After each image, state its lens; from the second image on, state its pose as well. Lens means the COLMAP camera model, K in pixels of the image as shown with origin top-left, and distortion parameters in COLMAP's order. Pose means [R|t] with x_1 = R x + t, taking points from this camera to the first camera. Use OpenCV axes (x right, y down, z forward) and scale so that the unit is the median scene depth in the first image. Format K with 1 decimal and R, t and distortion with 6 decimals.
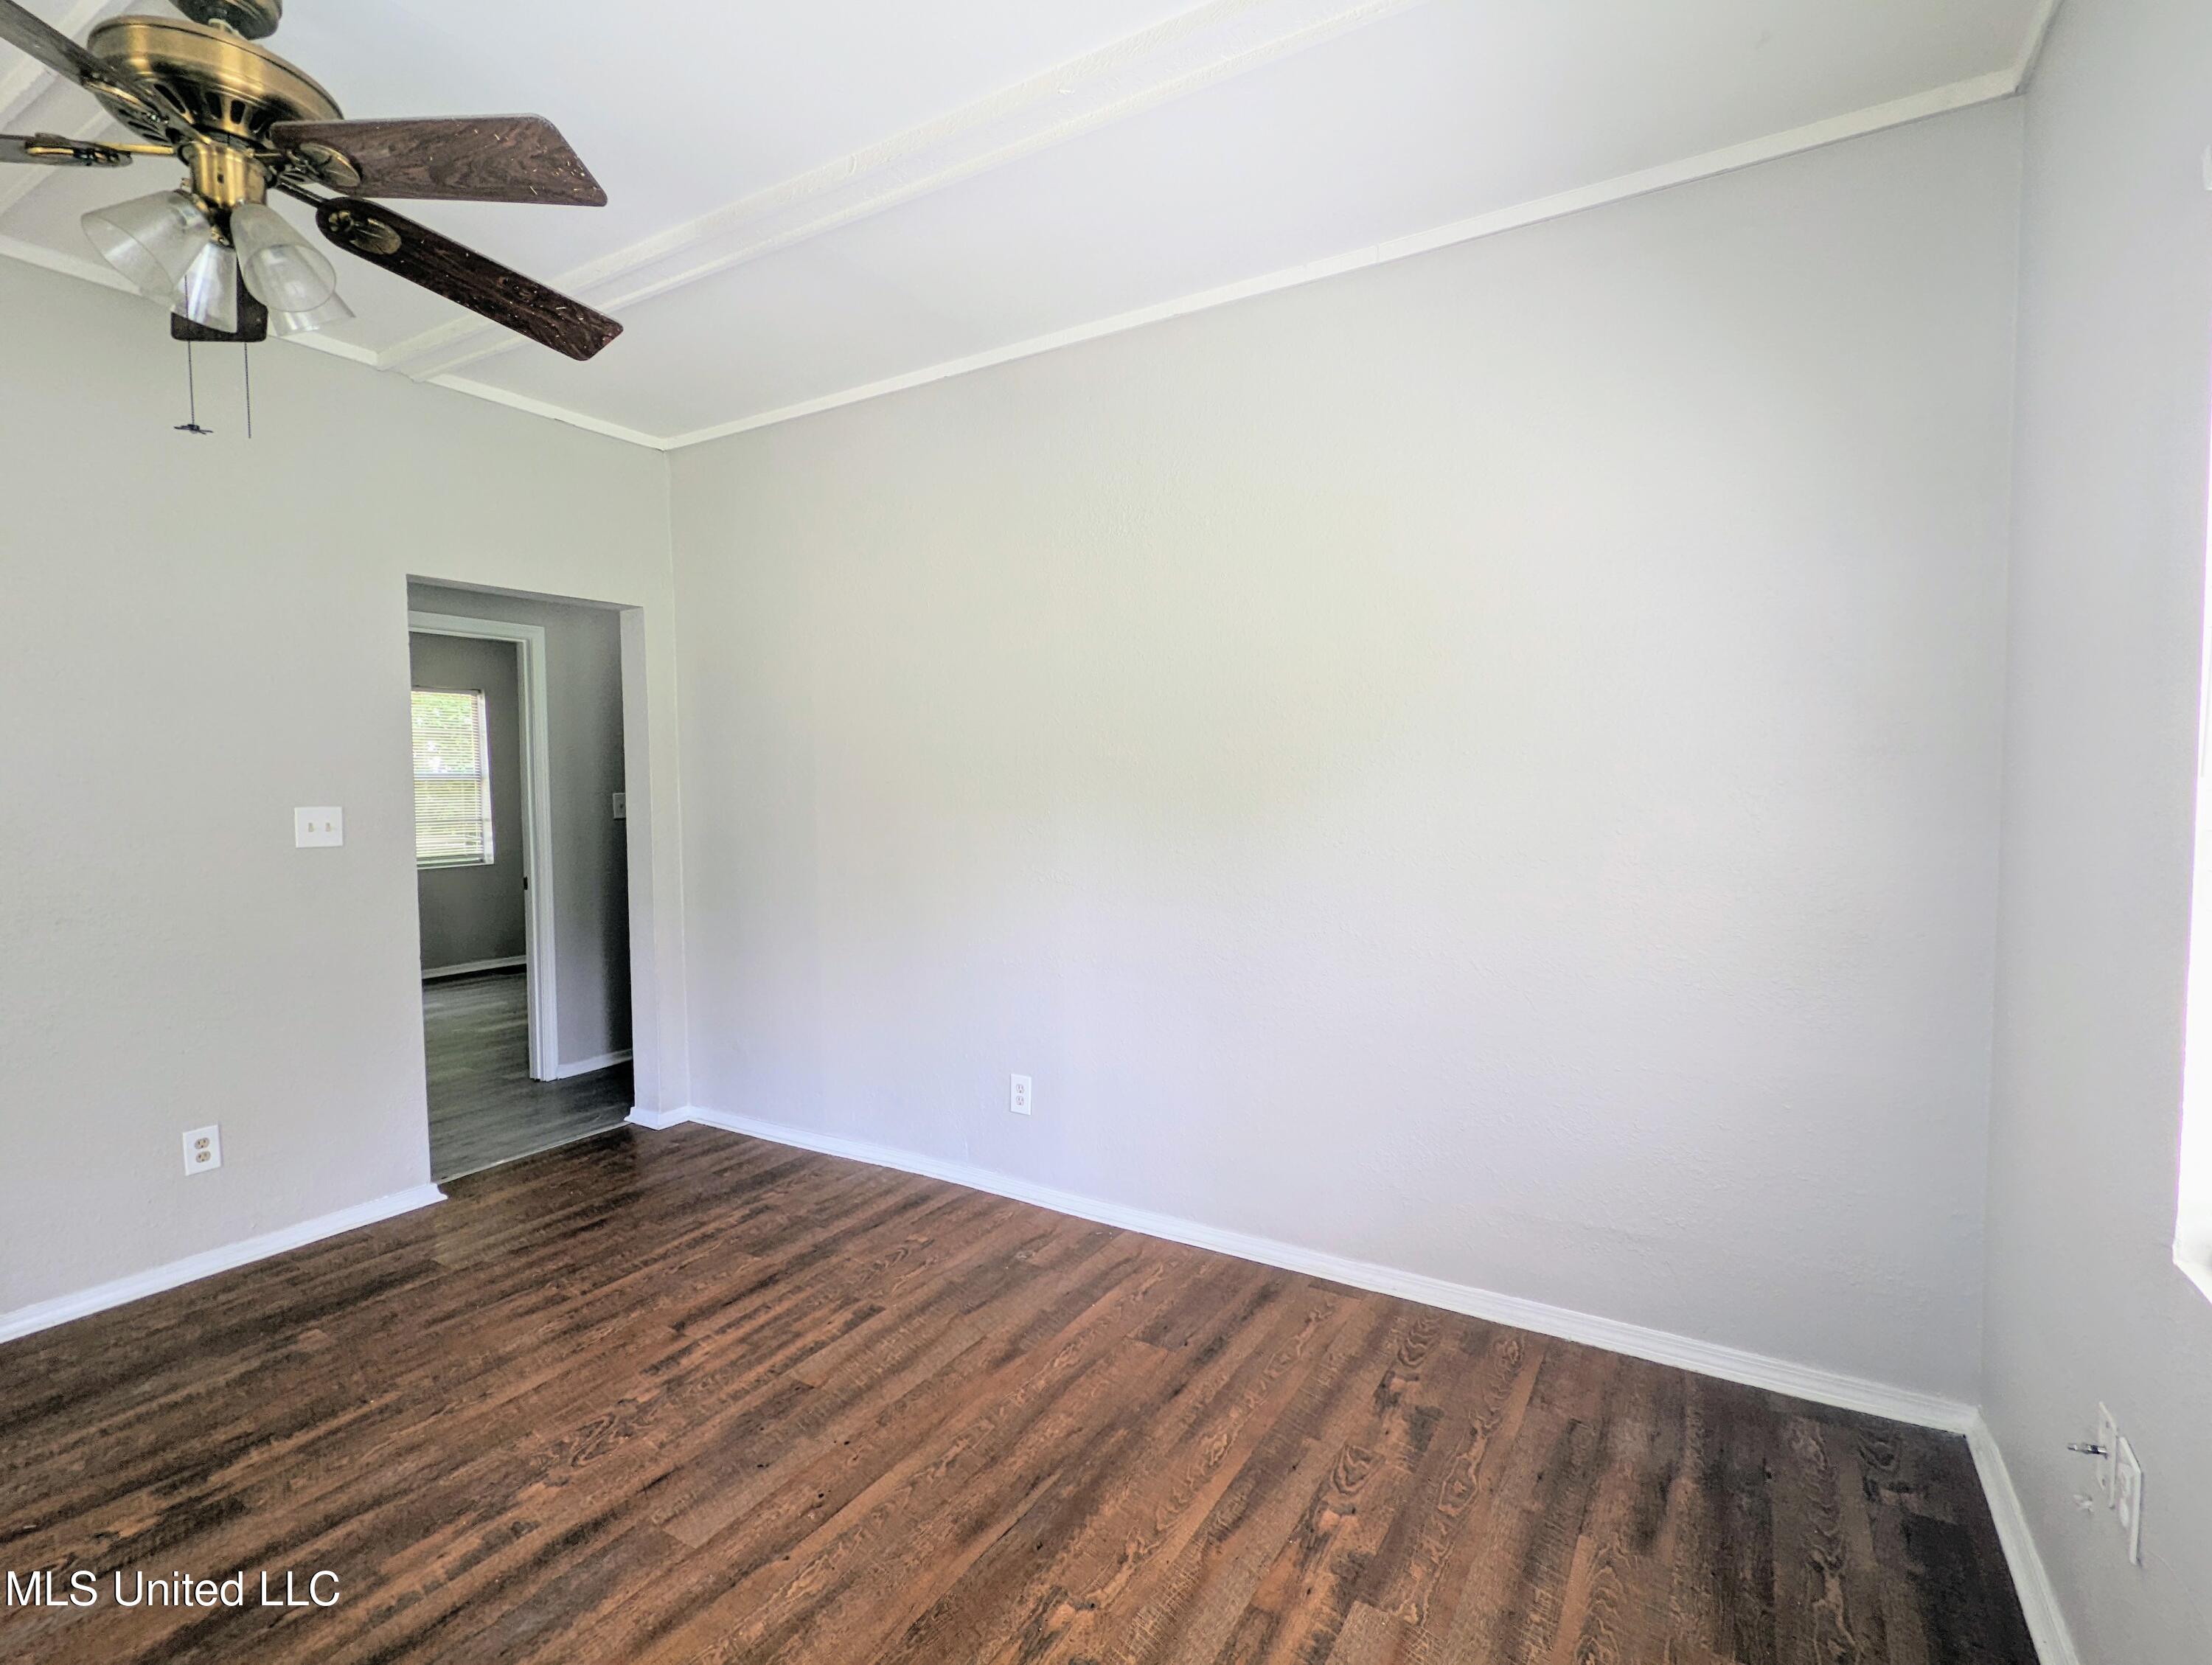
lens RADIAL K [[1053.5, 0, 1075.8], [0, 1053.5, 840.5], [0, 0, 1]] dist [0.002777, 0.000887]
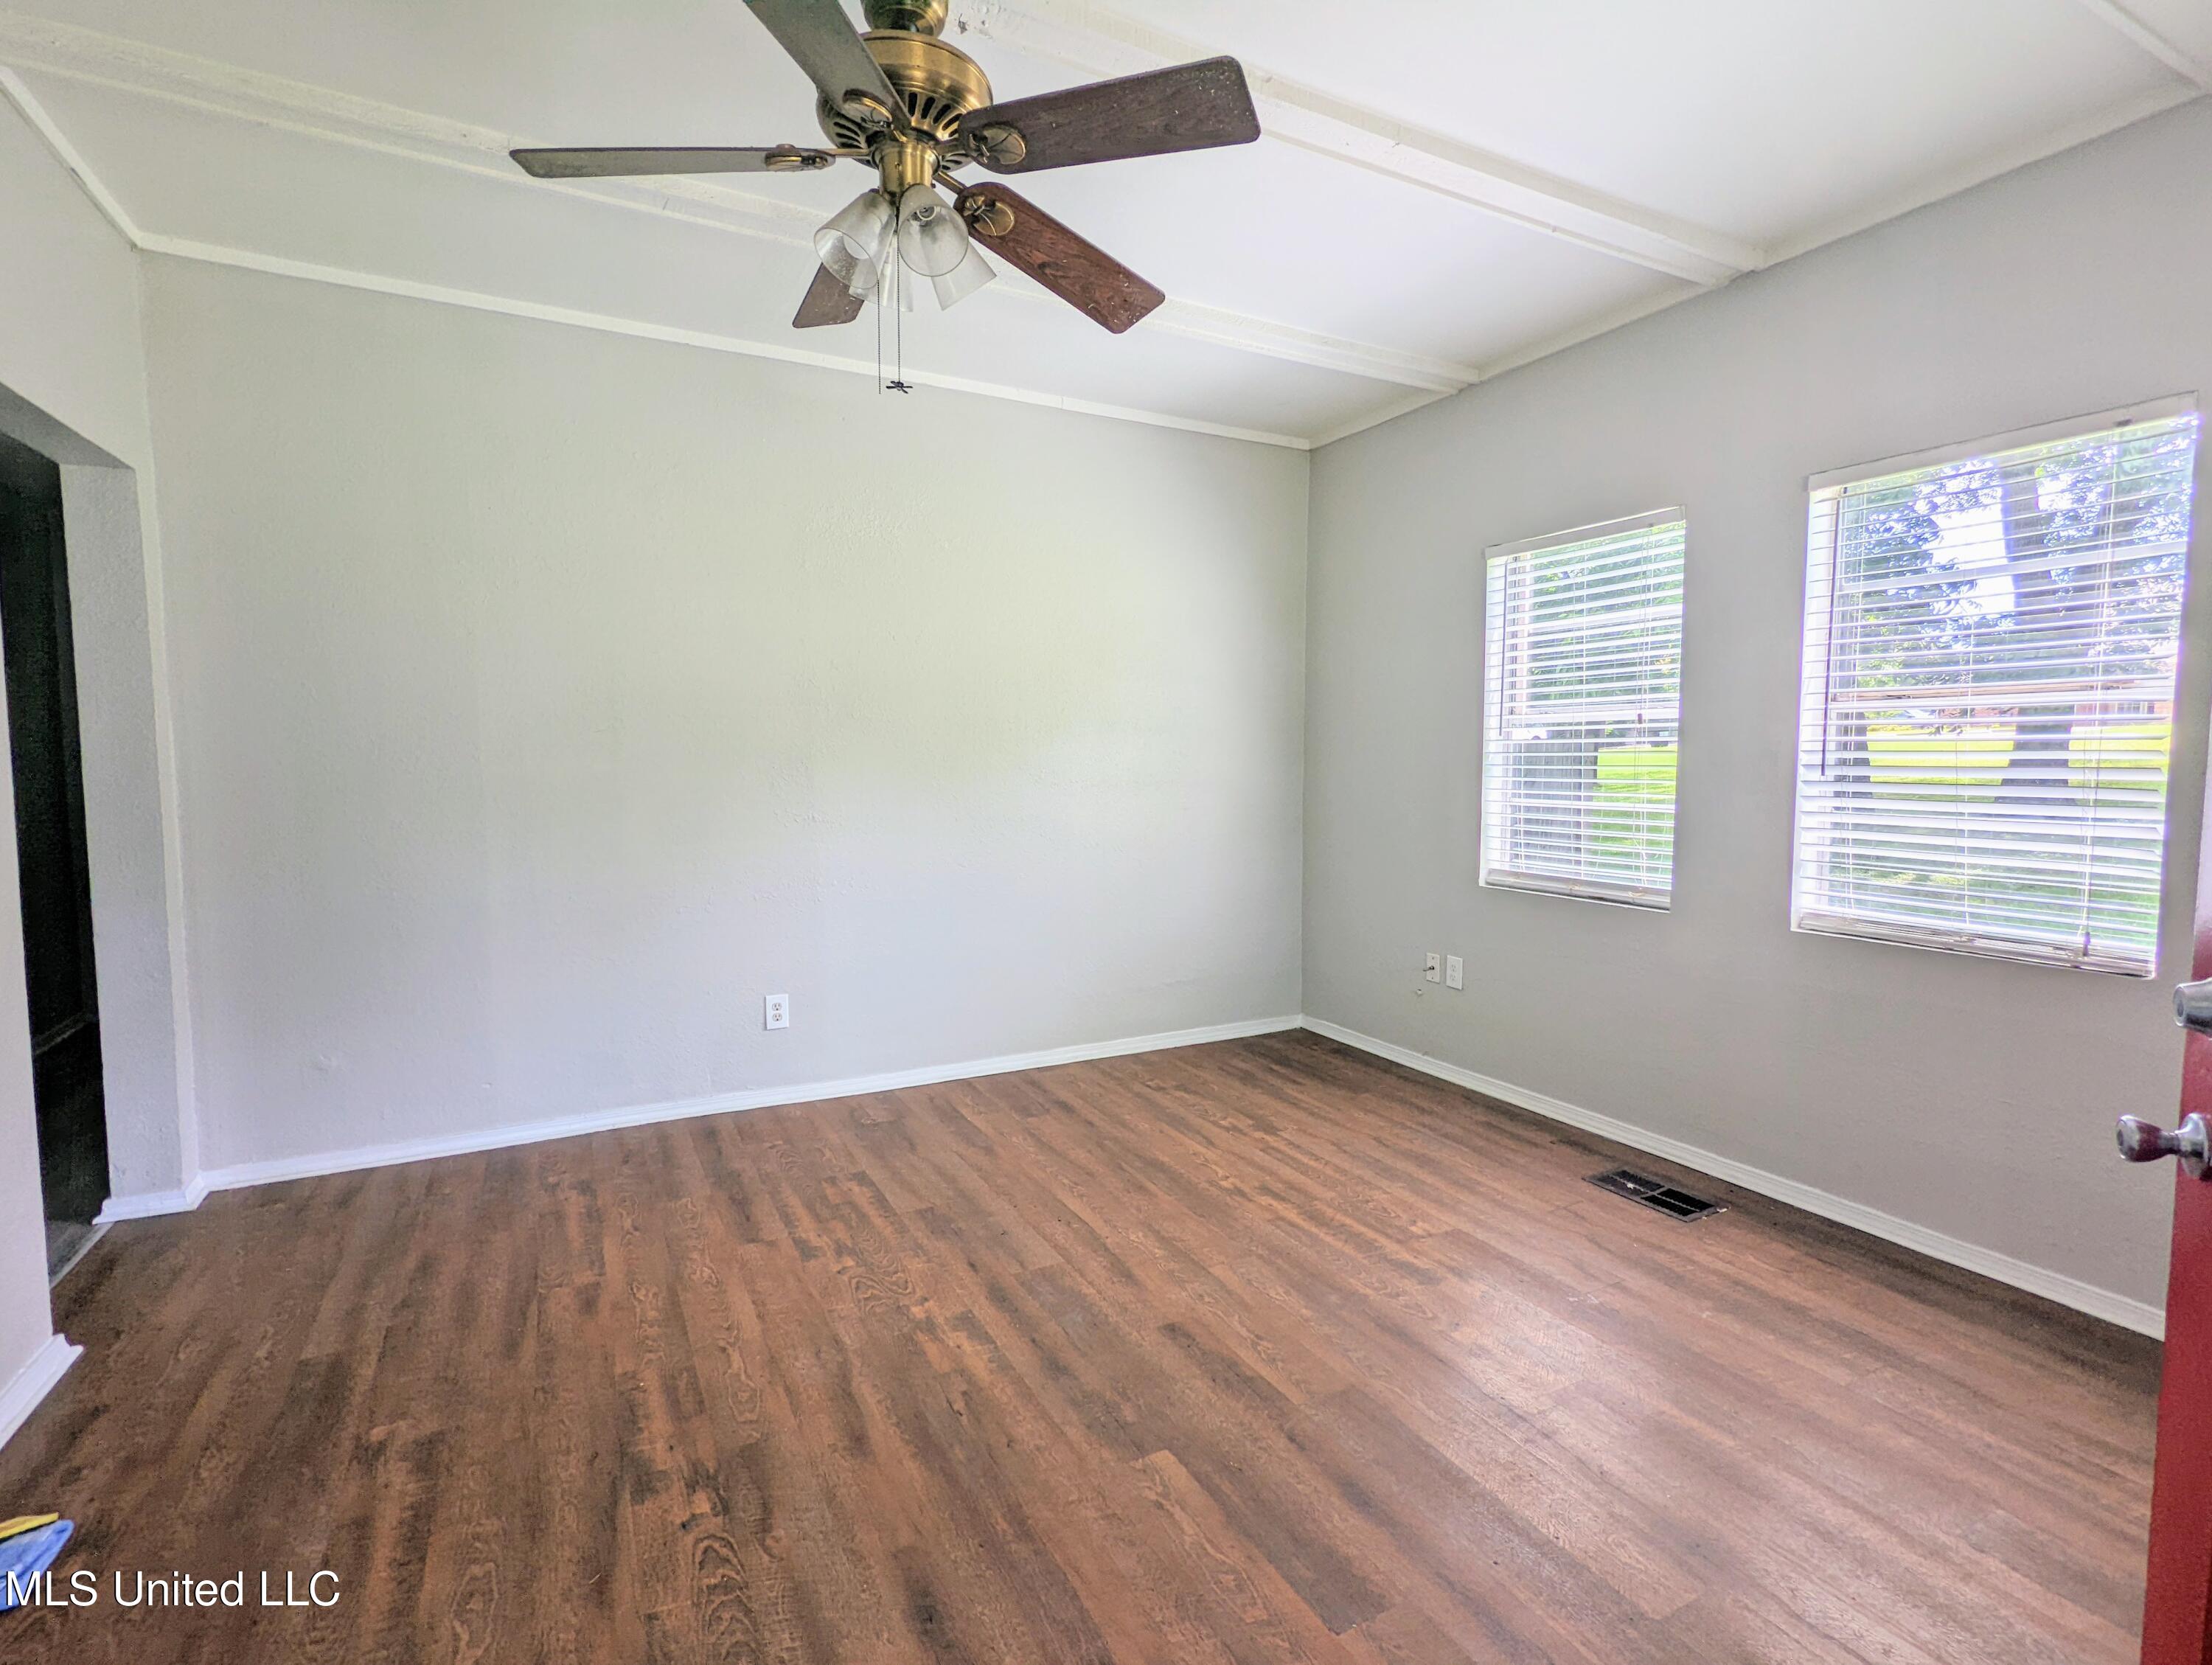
lens RADIAL K [[1053.5, 0, 1075.8], [0, 1053.5, 840.5], [0, 0, 1]] dist [0.002777, 0.000887]
pose [[0.517207, -0.056891, 0.853967, -1.229835], [0.042382, 0.998267, 0.040835, 0.032131], [-0.854810, 0.015073, 0.518722, 0.185538]]
